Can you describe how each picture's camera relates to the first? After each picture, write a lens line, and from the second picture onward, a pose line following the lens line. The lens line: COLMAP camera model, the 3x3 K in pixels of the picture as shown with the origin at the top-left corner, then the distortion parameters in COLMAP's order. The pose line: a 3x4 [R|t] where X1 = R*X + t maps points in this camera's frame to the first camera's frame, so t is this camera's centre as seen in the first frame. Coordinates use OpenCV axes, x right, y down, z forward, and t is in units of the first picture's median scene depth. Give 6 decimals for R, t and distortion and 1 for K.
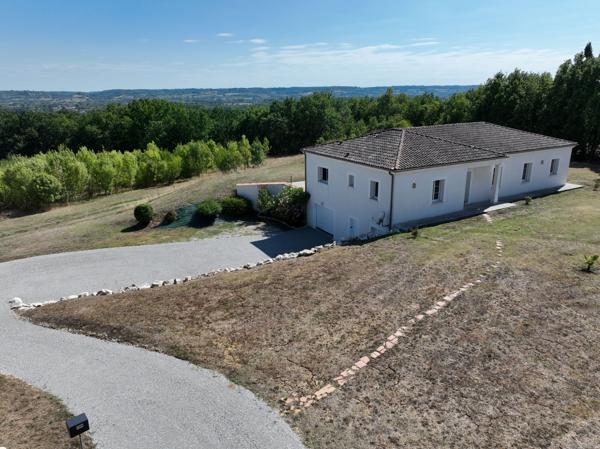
lens RADIAL K [[420.9, 0, 300.0], [0, 420.9, 224.5], [0, 0, 1]] dist [0.003729, 0.008237]
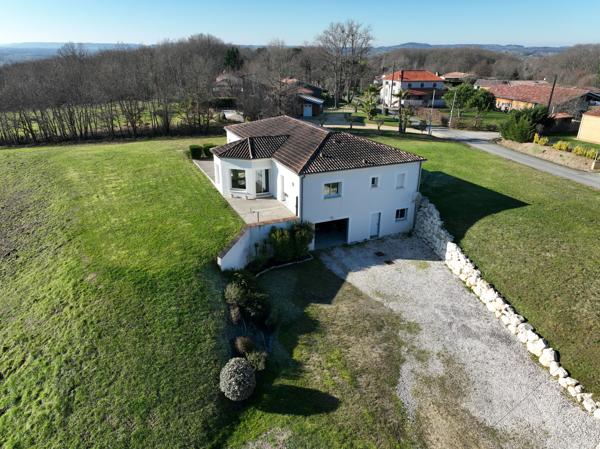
lens RADIAL K [[420.9, 0, 300.0], [0, 420.9, 224.5], [0, 0, 1]] dist [0.003729, 0.008237]
pose [[0.087247, -0.360745, 0.928575, -0.970302], [0.293886, 0.899964, 0.322018, -0.416424], [-0.951850, 0.244800, 0.184537, 0.987031]]
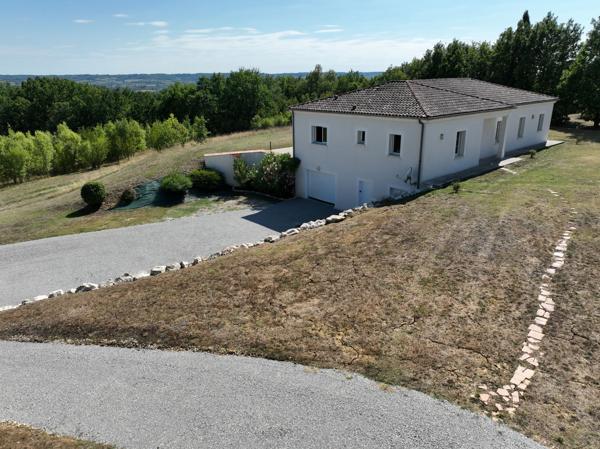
lens RADIAL K [[420.9, 0, 300.0], [0, 420.9, 224.5], [0, 0, 1]] dist [0.003729, 0.008237]
pose [[0.978464, -0.068202, 0.194824, -0.181105], [0.062719, 0.997446, 0.034182, 0.038081], [-0.196658, -0.021226, 0.980242, 0.159498]]
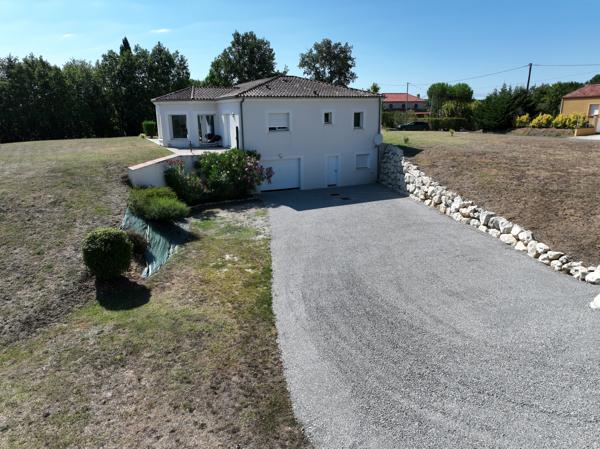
lens RADIAL K [[420.9, 0, 300.0], [0, 420.9, 224.5], [0, 0, 1]] dist [0.003729, 0.008237]
pose [[0.073935, -0.242461, 0.967340, -0.907286], [0.311759, 0.926998, 0.208521, -0.096655], [-0.947280, 0.286160, 0.144126, 0.968498]]
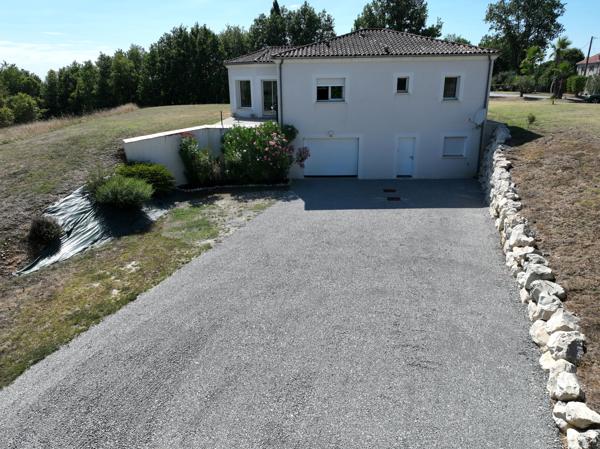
lens RADIAL K [[420.9, 0, 300.0], [0, 420.9, 224.5], [0, 0, 1]] dist [0.003729, 0.008237]
pose [[0.510476, -0.269384, 0.816607, -0.632814], [0.264284, 0.952847, 0.149118, -0.027032], [-0.818271, 0.139695, 0.557600, 0.749834]]
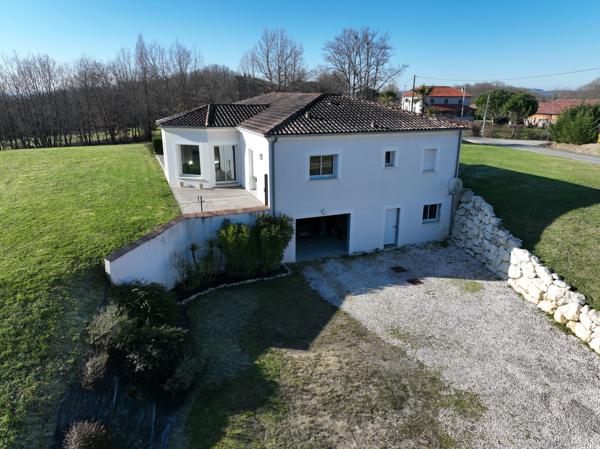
lens RADIAL K [[420.9, 0, 300.0], [0, 420.9, 224.5], [0, 0, 1]] dist [0.003729, 0.008237]
pose [[0.134779, -0.270620, 0.953205, -0.623007], [0.296277, 0.928979, 0.221850, -0.203292], [-0.945545, 0.252512, 0.205386, 1.003143]]
